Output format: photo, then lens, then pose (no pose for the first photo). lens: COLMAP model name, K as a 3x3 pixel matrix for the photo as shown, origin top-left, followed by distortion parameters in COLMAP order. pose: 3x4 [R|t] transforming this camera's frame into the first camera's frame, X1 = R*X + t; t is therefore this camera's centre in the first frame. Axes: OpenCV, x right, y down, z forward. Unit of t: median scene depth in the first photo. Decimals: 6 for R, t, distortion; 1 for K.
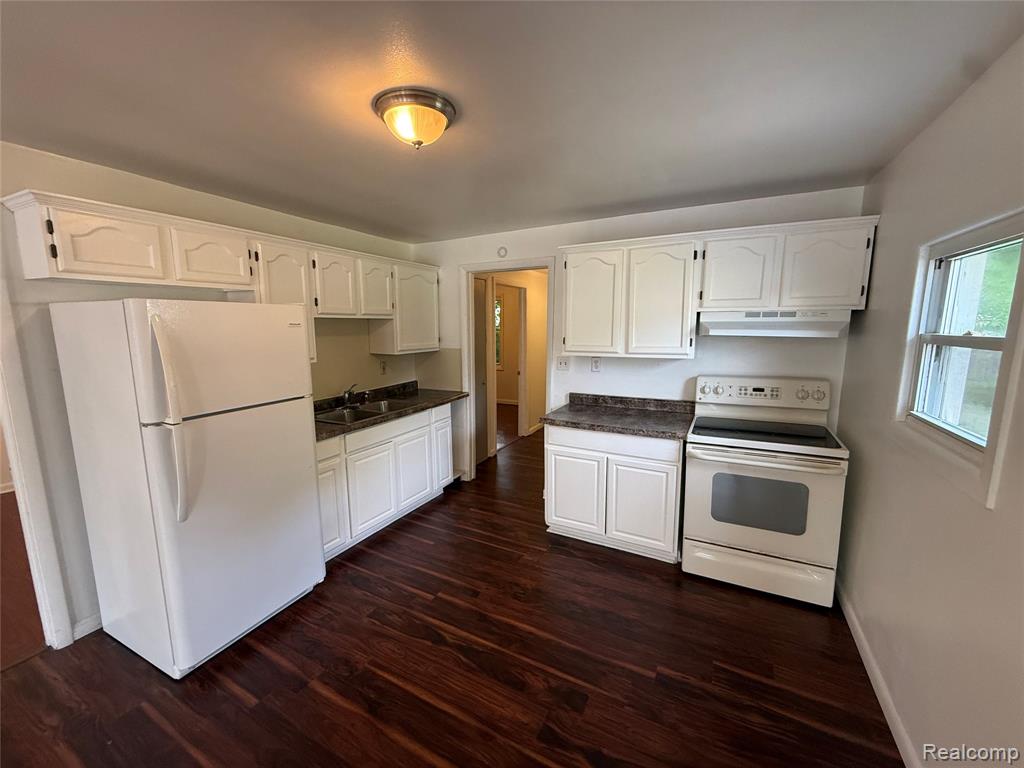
lens RADIAL K [[406.0, 0, 509.0], [0, 406.0, 385.7], [0, 0, 1]] dist [0.000234, -0.000094]
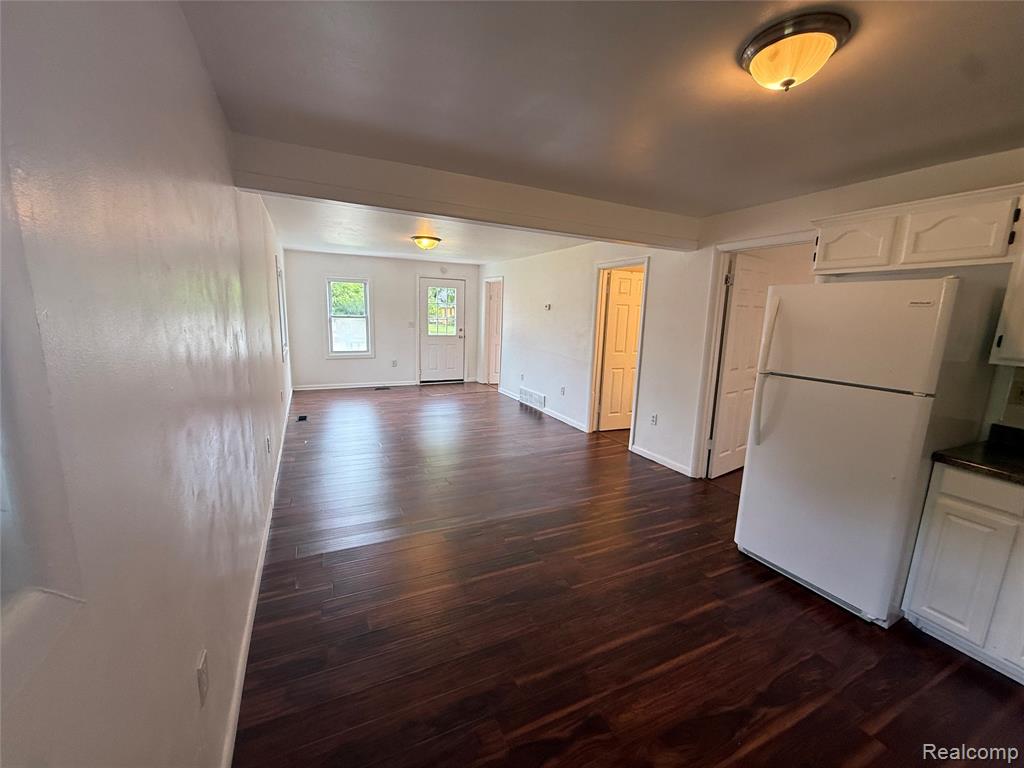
lens RADIAL K [[406.0, 0, 509.0], [0, 406.0, 385.7], [0, 0, 1]] dist [0.000234, -0.000094]
pose [[-0.594616, 0.127933, -0.793766, 0.391370], [-0.151640, 0.951697, 0.266981, -0.051637], [0.789580, 0.279118, -0.546494, 0.509073]]
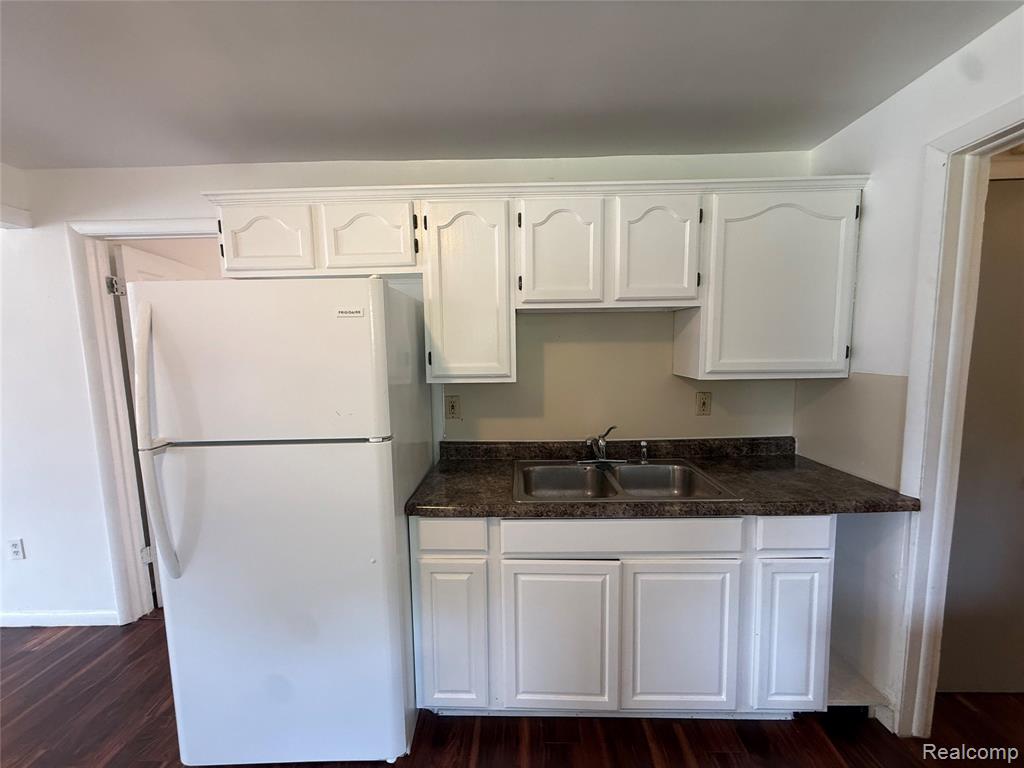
lens RADIAL K [[406.0, 0, 509.0], [0, 406.0, 385.7], [0, 0, 1]] dist [0.000234, -0.000094]
pose [[0.448740, 0.081509, -0.889938, 0.053782], [-0.120851, 0.992219, 0.029940, -0.056329], [0.885454, 0.094115, 0.455098, 0.576338]]
